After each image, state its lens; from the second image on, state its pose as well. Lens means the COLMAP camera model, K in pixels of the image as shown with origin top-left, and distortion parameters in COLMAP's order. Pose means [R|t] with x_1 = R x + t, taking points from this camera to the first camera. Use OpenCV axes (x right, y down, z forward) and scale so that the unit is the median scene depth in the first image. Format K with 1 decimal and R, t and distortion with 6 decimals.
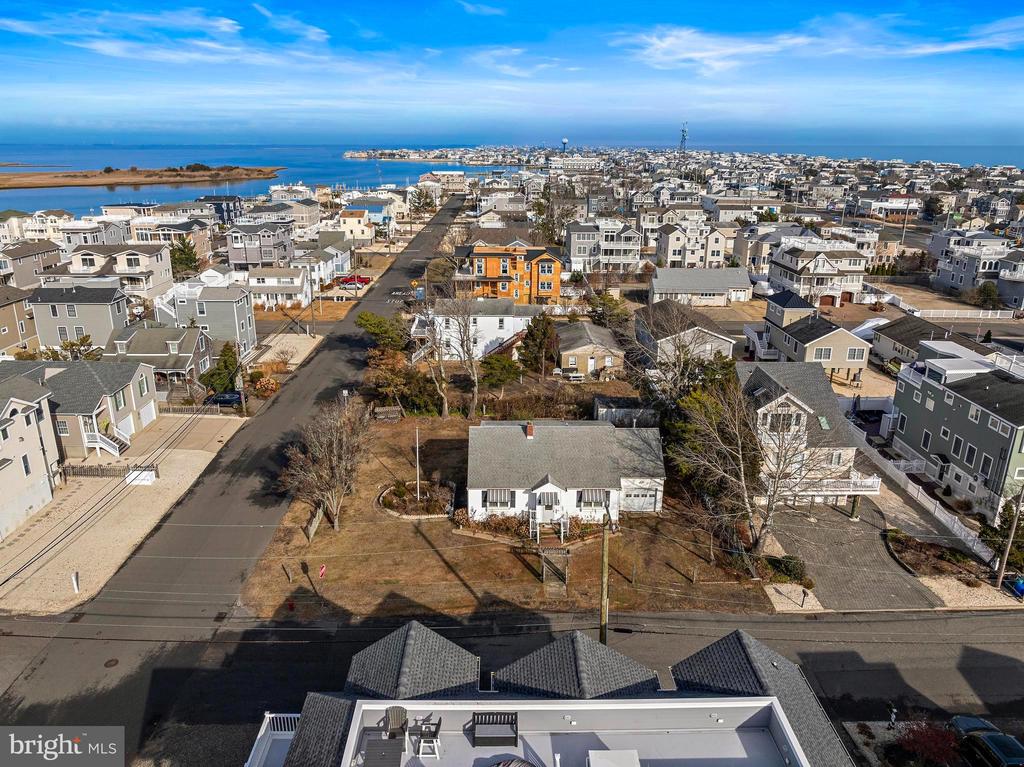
lens RADIAL K [[723.3, 0, 513.5], [0, 723.3, 377.7], [0, 0, 1]] dist [-0.030543, -0.006412]
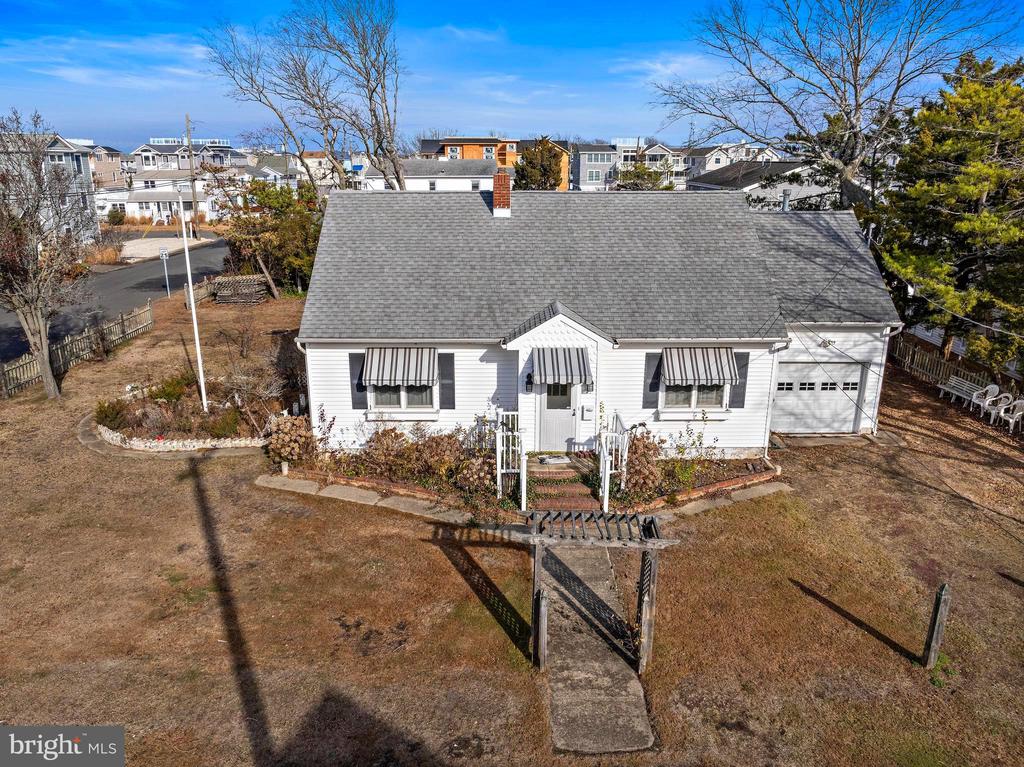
lens RADIAL K [[723.3, 0, 513.5], [0, 723.3, 377.7], [0, 0, 1]] dist [-0.030543, -0.006412]
pose [[0.999977, -0.005061, -0.004415, 0.023028], [0.004954, 0.999704, -0.023838, 0.133119], [0.004534, 0.023815, 0.999706, 0.517318]]
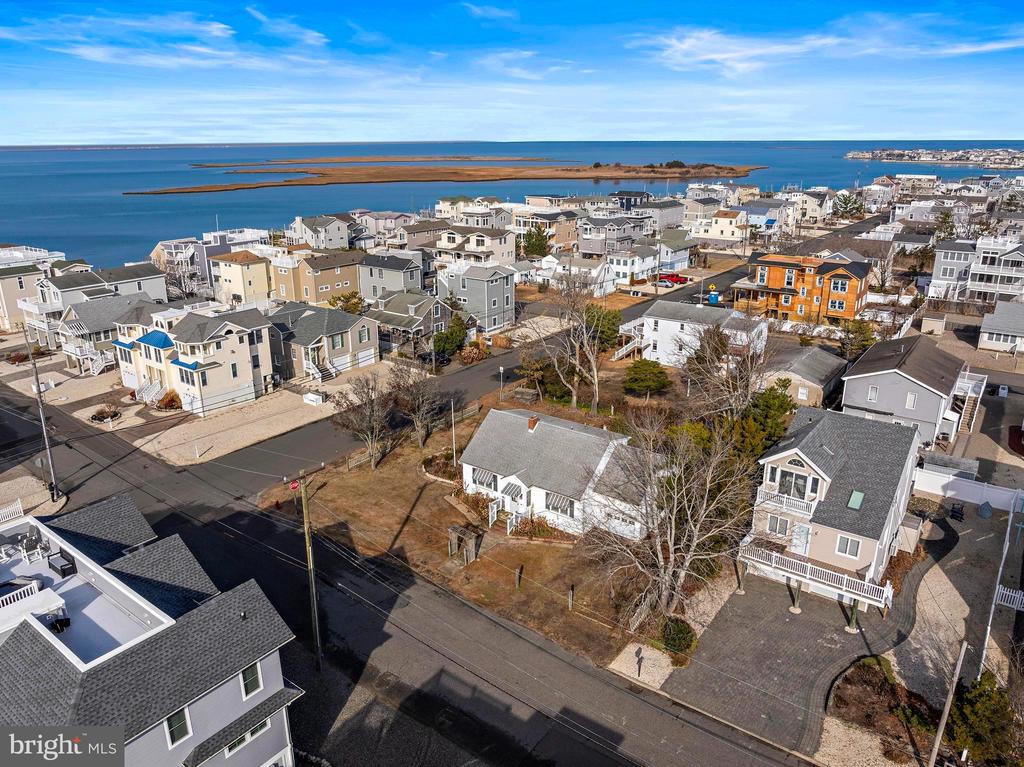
lens RADIAL K [[728.6, 0, 512.0], [0, 728.6, 383.5], [0, 0, 1]] dist [-0.033659, -0.003925]
pose [[0.788911, 0.184157, -0.586264, 0.466635], [-0.180118, 0.981434, 0.065911, -0.036547], [0.587518, 0.053598, 0.807434, 0.117146]]
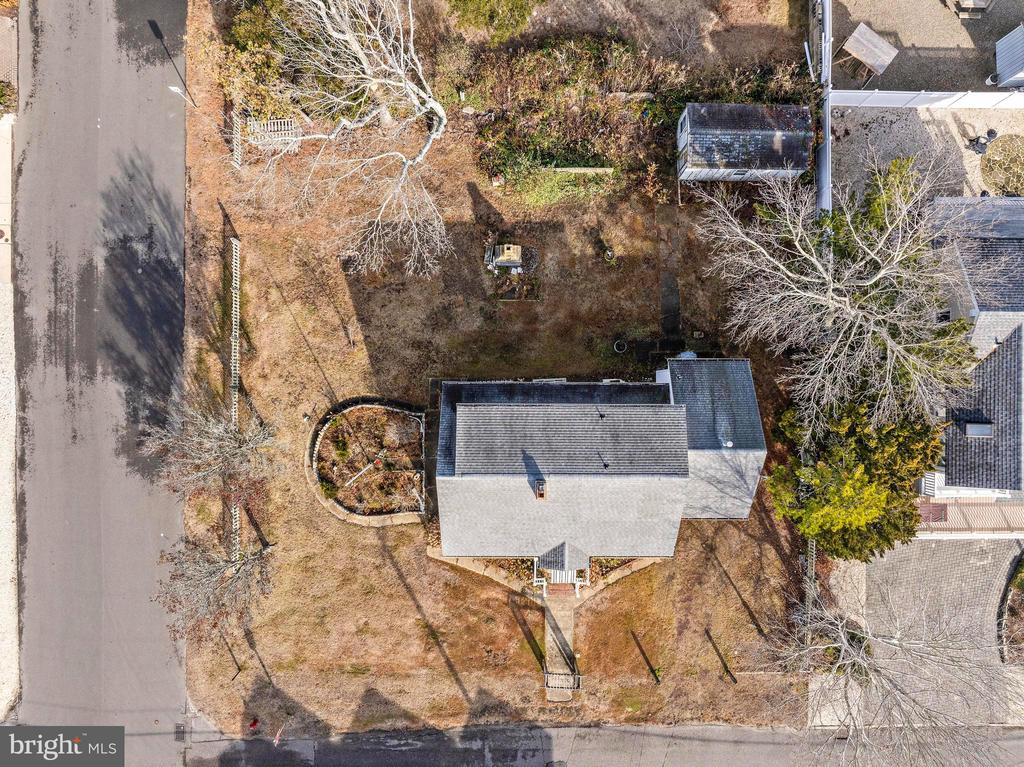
lens RADIAL K [[741.6, 0, 512.0], [0, 741.6, 383.5], [0, 0, 1]] dist [-0.027682, -0.005322]
pose [[0.999754, 0.021372, -0.005929, 0.000742], [-0.000883, 0.305446, 0.952209, -0.414050], [0.022161, -0.951969, 0.305390, 0.709425]]
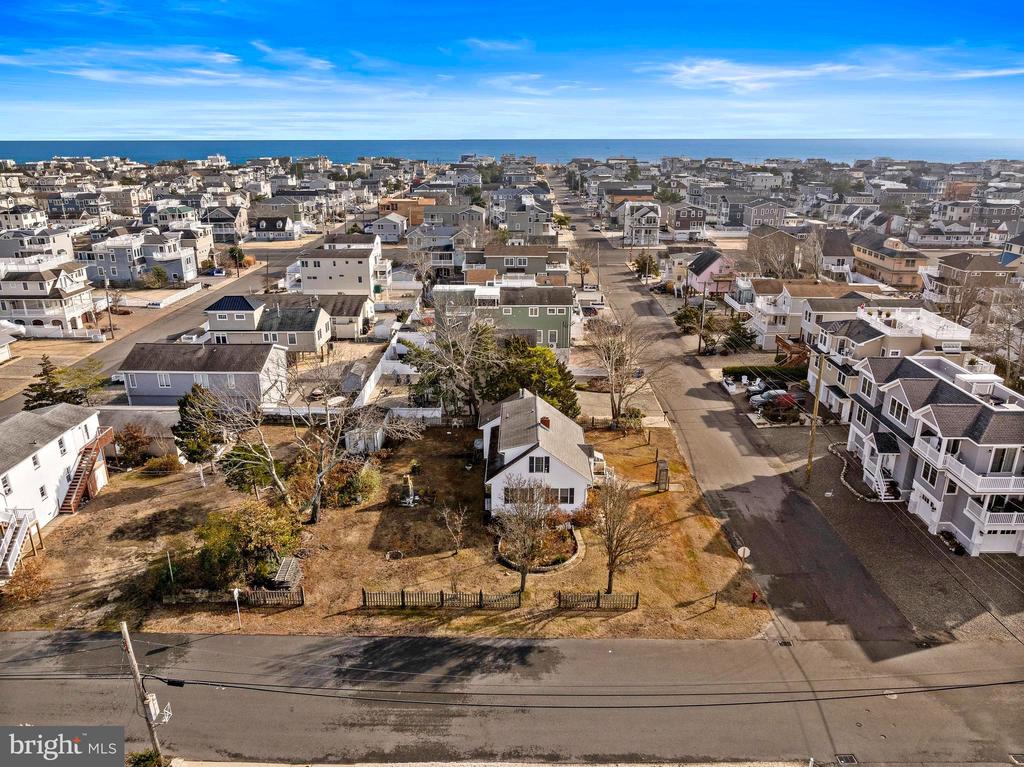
lens RADIAL K [[723.3, 0, 513.5], [0, 723.3, 377.7], [0, 0, 1]] dist [-0.030543, -0.006412]
pose [[0.030007, -0.327968, 0.944212, -0.775164], [0.308670, 0.901508, 0.303326, -0.264131], [-0.950696, 0.282348, 0.128285, 0.699172]]
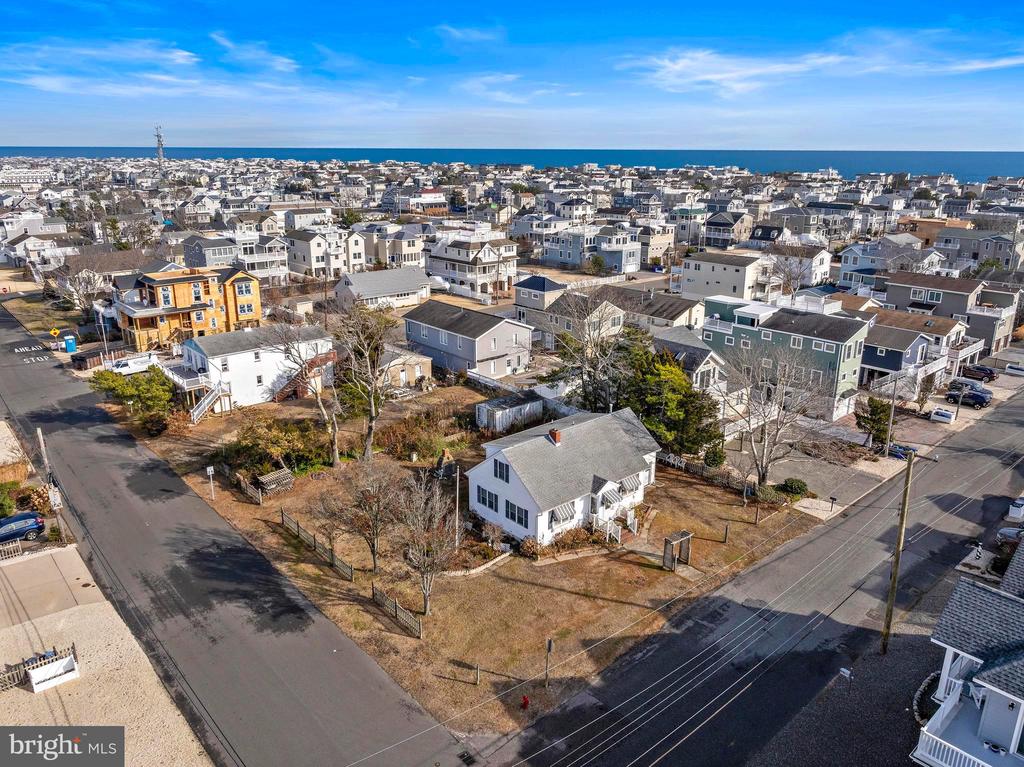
lens RADIAL K [[741.6, 0, 512.0], [0, 741.6, 383.5], [0, 0, 1]] dist [-0.027682, -0.005322]
pose [[0.764924, -0.200946, 0.611974, -0.474366], [0.205090, 0.976626, 0.064334, -0.055670], [-0.610597, 0.076300, 0.788257, 0.207004]]
